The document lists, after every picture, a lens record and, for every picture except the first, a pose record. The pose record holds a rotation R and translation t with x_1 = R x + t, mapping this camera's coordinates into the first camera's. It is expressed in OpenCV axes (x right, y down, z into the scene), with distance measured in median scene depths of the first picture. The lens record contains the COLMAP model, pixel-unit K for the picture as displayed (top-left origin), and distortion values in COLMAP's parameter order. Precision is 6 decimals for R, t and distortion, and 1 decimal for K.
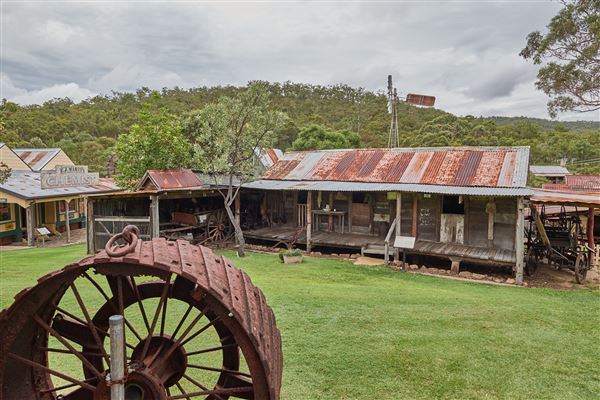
lens RADIAL K [[409.9, 0, 300.0], [0, 409.9, 200.0], [0, 0, 1]] dist [0.005533, 0.003028]
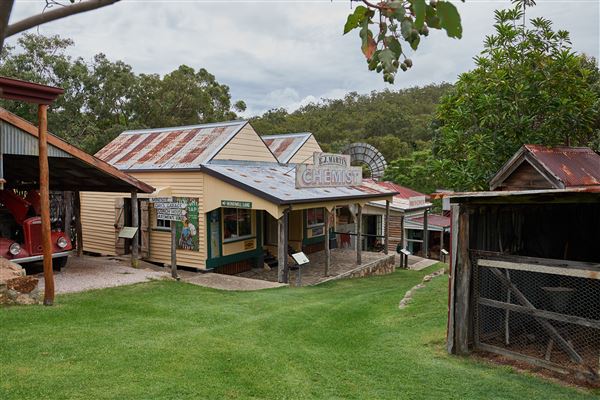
lens RADIAL K [[409.9, 0, 300.0], [0, 409.9, 200.0], [0, 0, 1]] dist [0.005533, 0.003028]
pose [[0.902972, 0.018347, -0.429307, -0.332513], [-0.031187, 0.999251, -0.022891, 0.004421], [0.428565, 0.034059, 0.902869, 0.412038]]
